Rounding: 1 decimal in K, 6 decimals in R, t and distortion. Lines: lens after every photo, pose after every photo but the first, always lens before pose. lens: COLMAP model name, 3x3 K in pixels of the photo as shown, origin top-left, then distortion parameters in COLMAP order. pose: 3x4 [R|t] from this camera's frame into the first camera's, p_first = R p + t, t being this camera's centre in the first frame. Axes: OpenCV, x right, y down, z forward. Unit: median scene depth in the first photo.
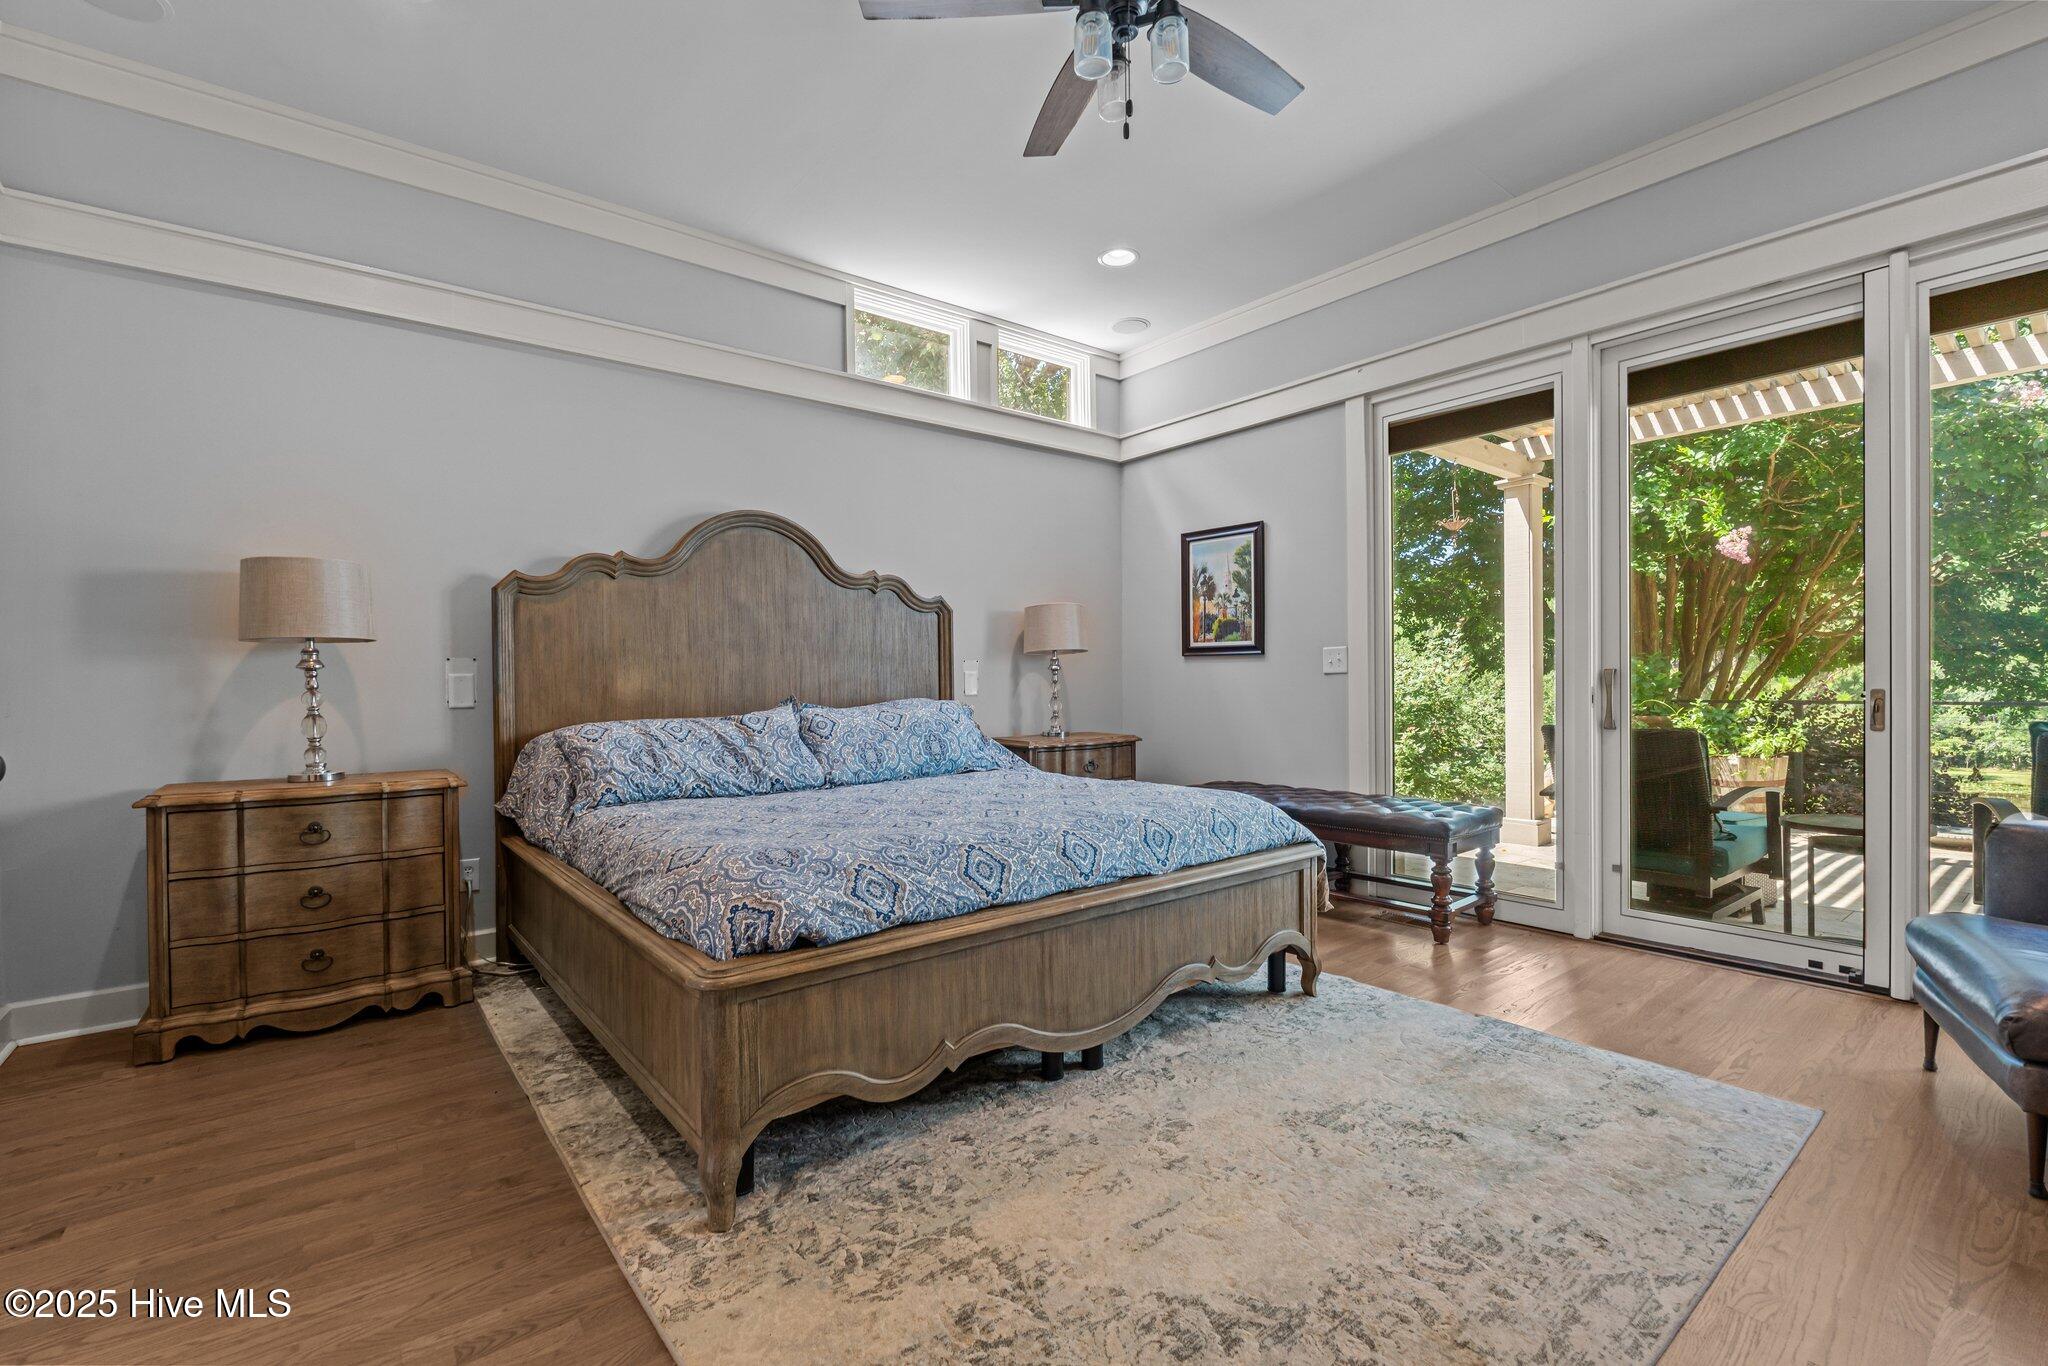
lens RADIAL K [[904.2, 0, 1021.5], [0, 904.2, 687.1], [0, 0, 1]] dist [-0.007974, 0.000400]
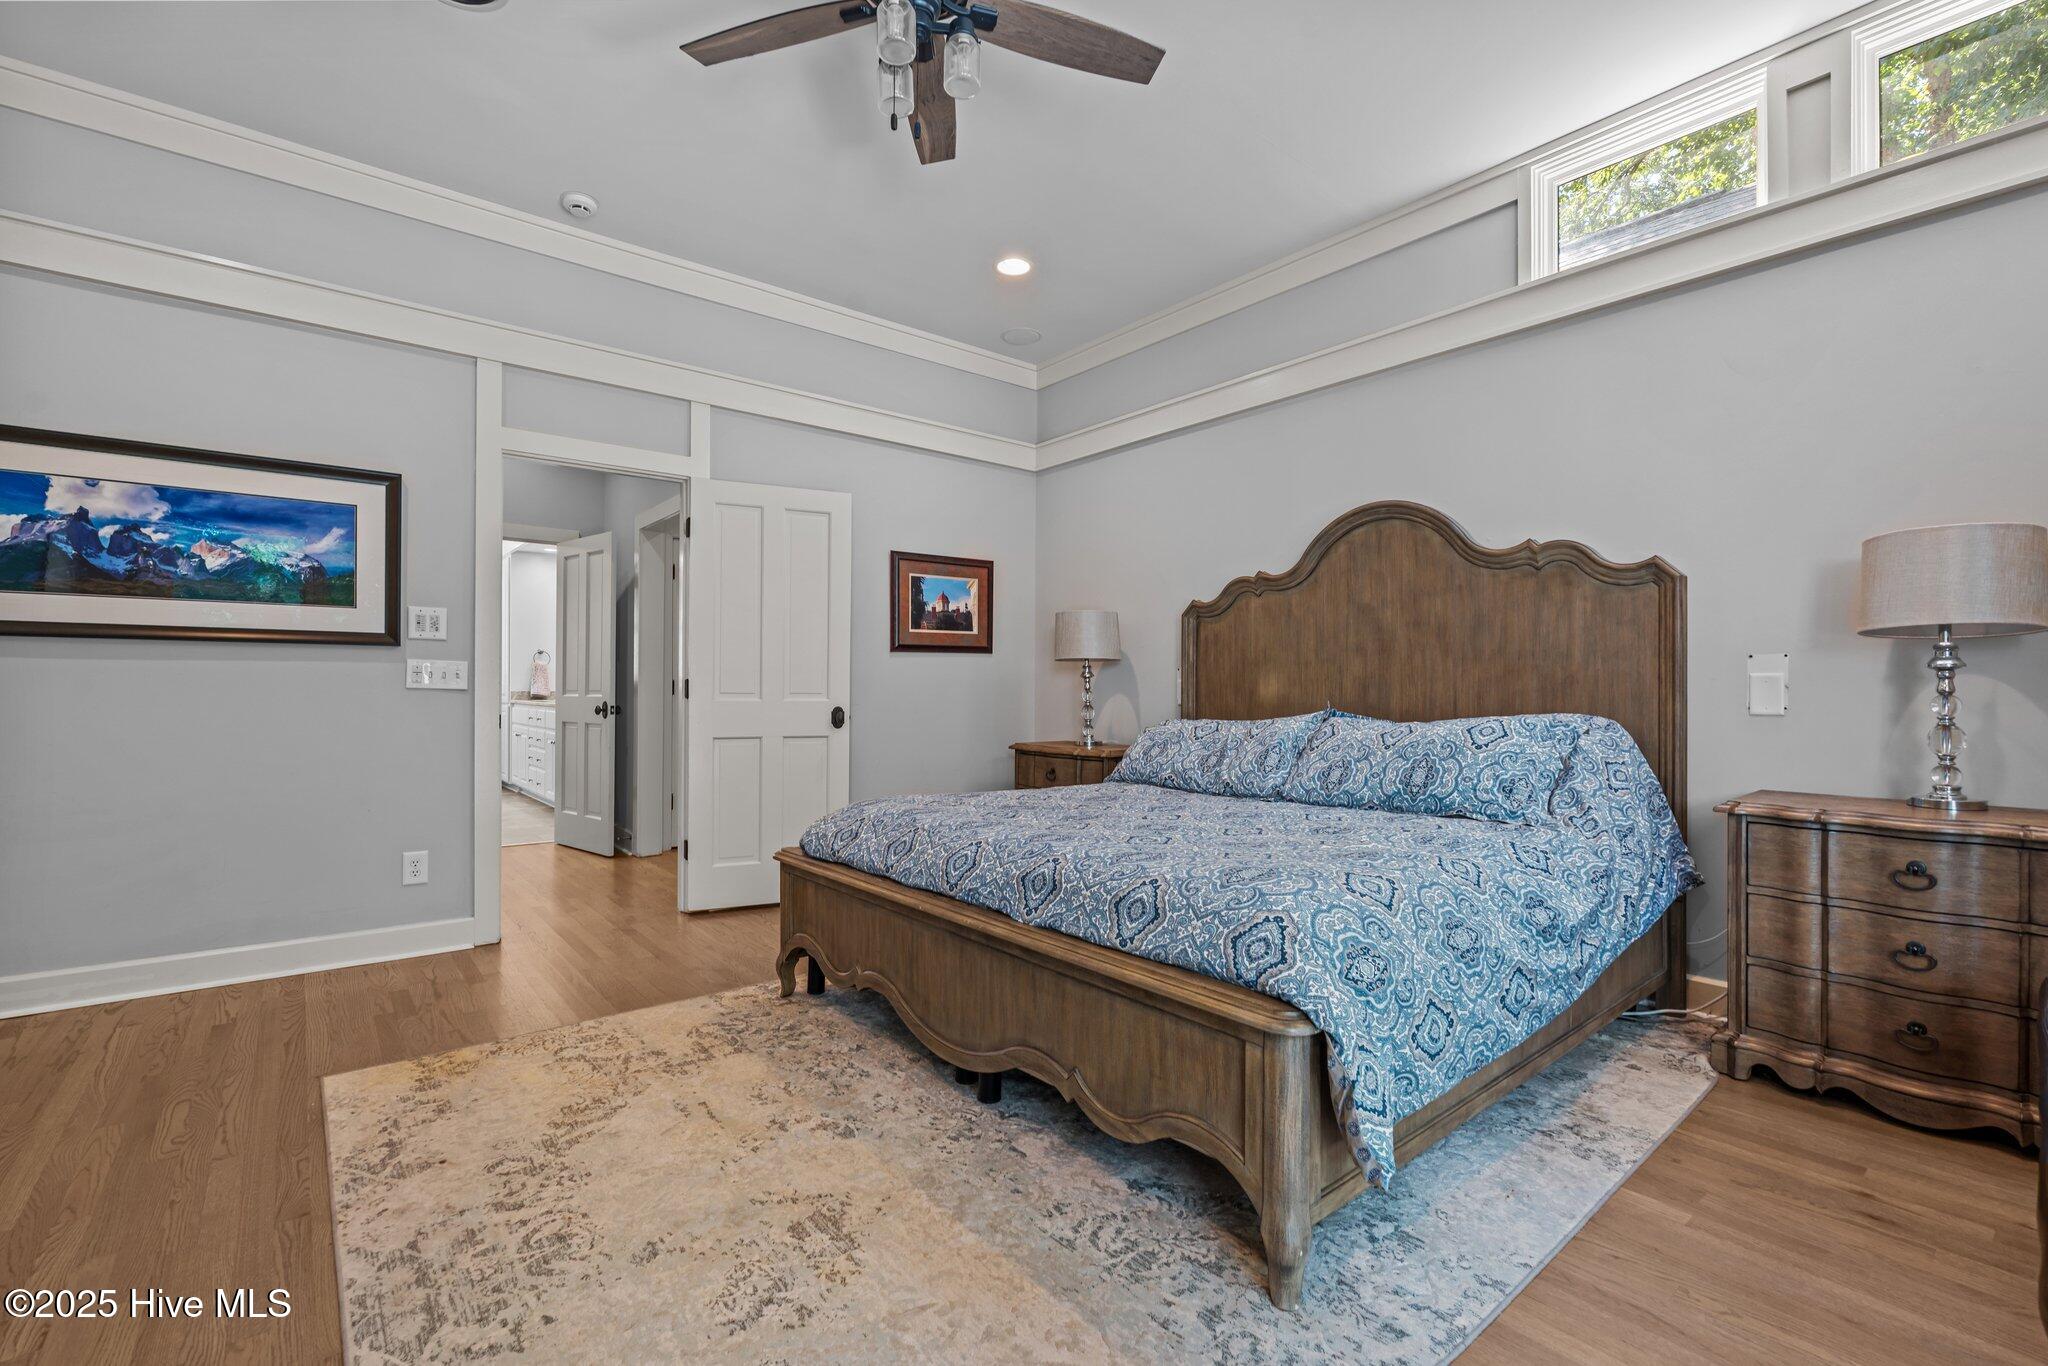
lens RADIAL K [[904.2, 0, 1022.5], [0, 904.2, 676.3], [0, 0, 1]] dist [-0.007974, 0.000400]
pose [[0.001954, -0.004253, -0.999989, 0.993479], [-0.007837, 0.999960, -0.004268, -0.016530], [0.999967, 0.007845, 0.001920, 1.002160]]
